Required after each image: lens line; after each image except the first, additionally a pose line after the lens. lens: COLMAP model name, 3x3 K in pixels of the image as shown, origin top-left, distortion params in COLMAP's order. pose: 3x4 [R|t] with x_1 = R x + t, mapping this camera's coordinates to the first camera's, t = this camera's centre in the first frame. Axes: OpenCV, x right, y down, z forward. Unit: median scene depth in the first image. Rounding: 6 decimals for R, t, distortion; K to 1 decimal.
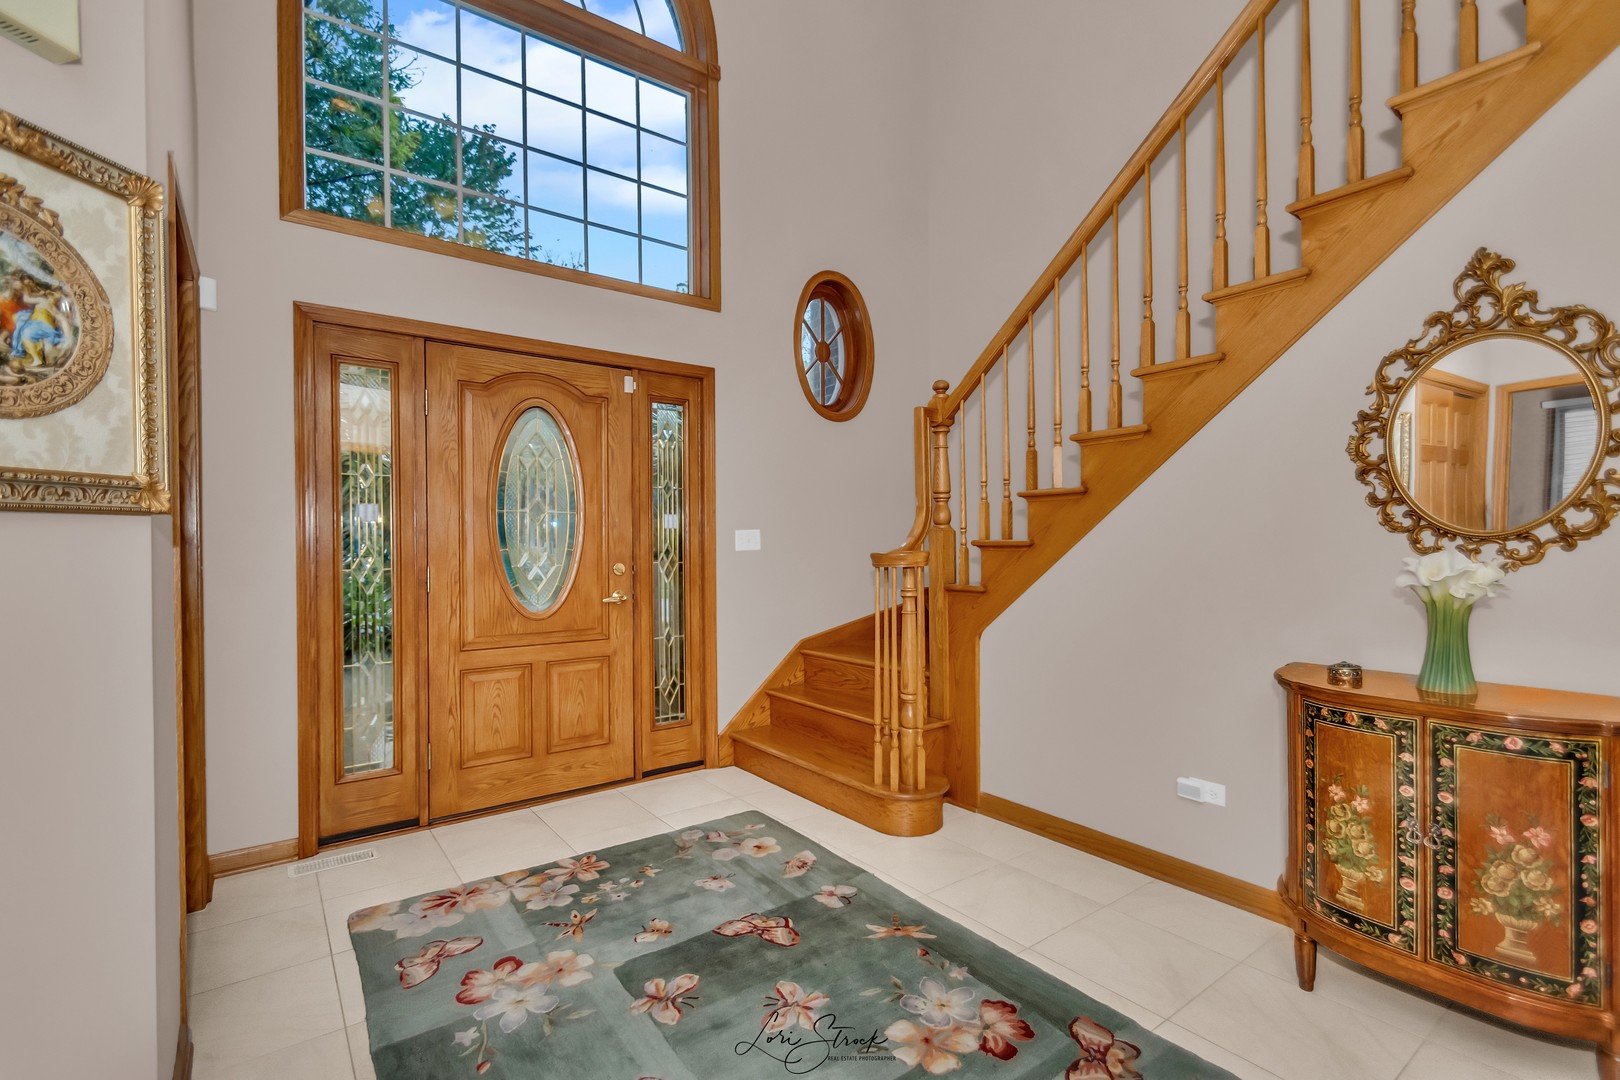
lens RADIAL K [[731.4, 0, 804.8], [0, 731.4, 549.3], [0, 0, 1]] dist [0.014634, -0.000285]
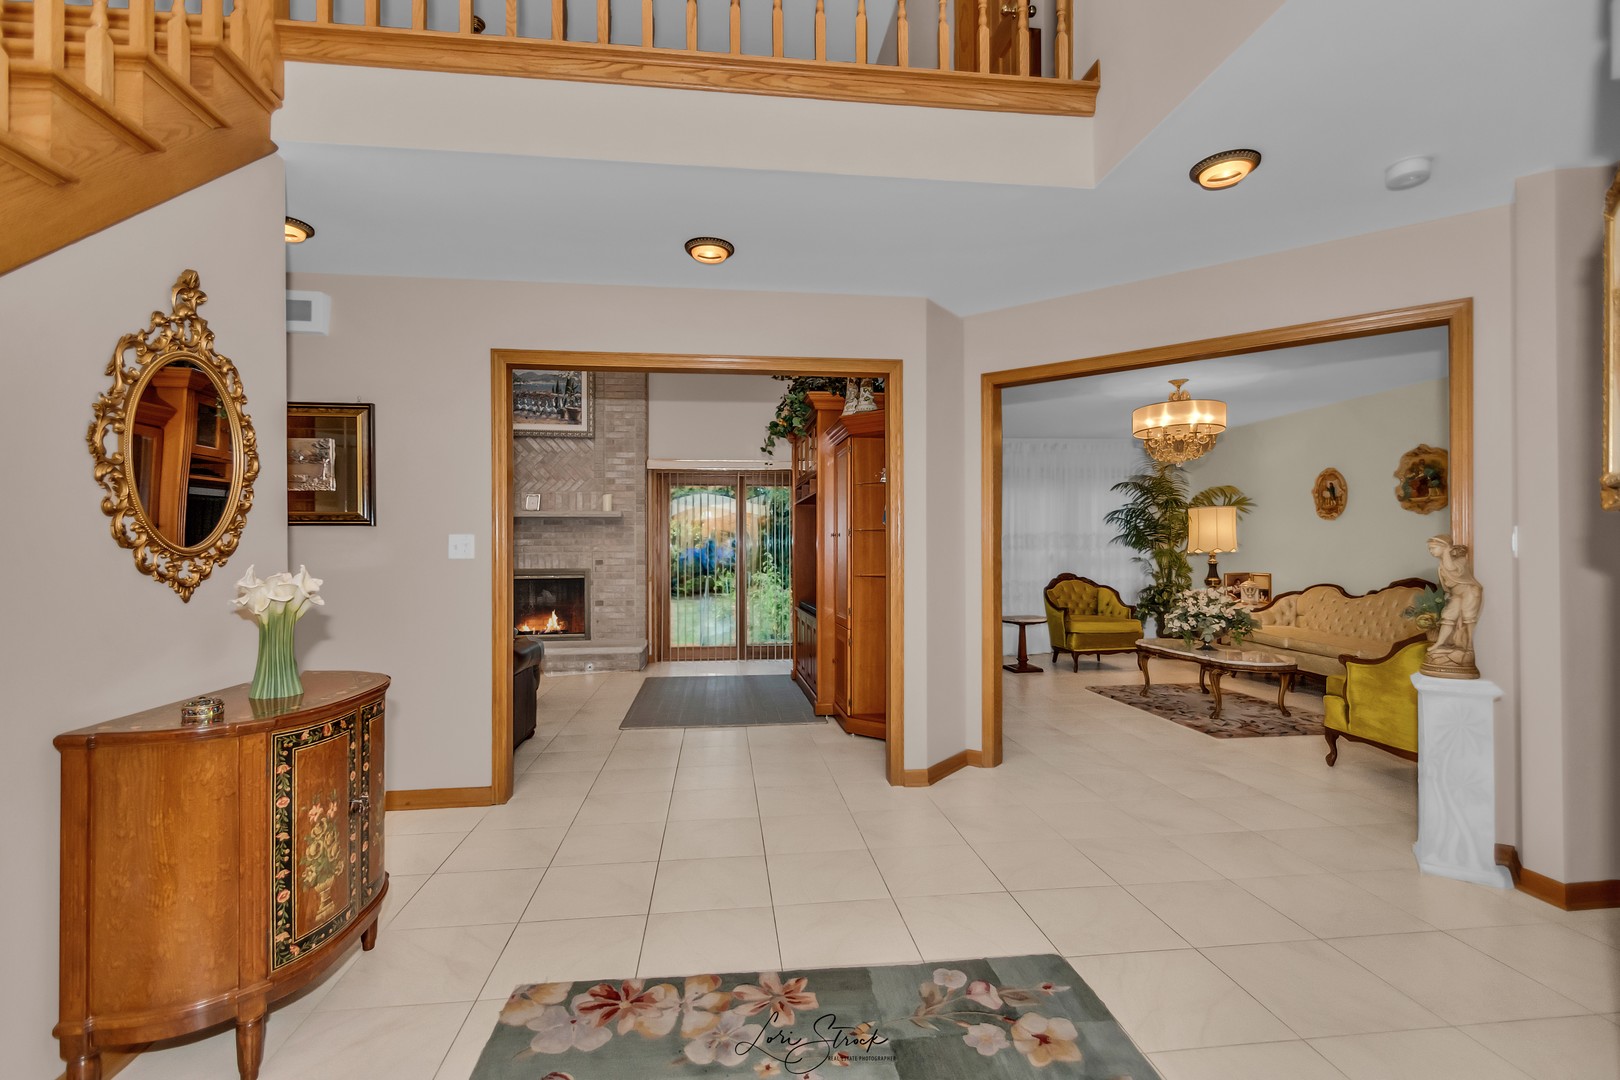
lens RADIAL K [[731.4, 0, 804.8], [0, 731.4, 549.3], [0, 0, 1]] dist [0.014634, -0.000285]
pose [[-0.865492, 0.013534, 0.500741, -0.324648], [0.015529, 0.999879, -0.000183, -0.009217], [-0.500683, 0.007617, -0.865597, 1.468250]]
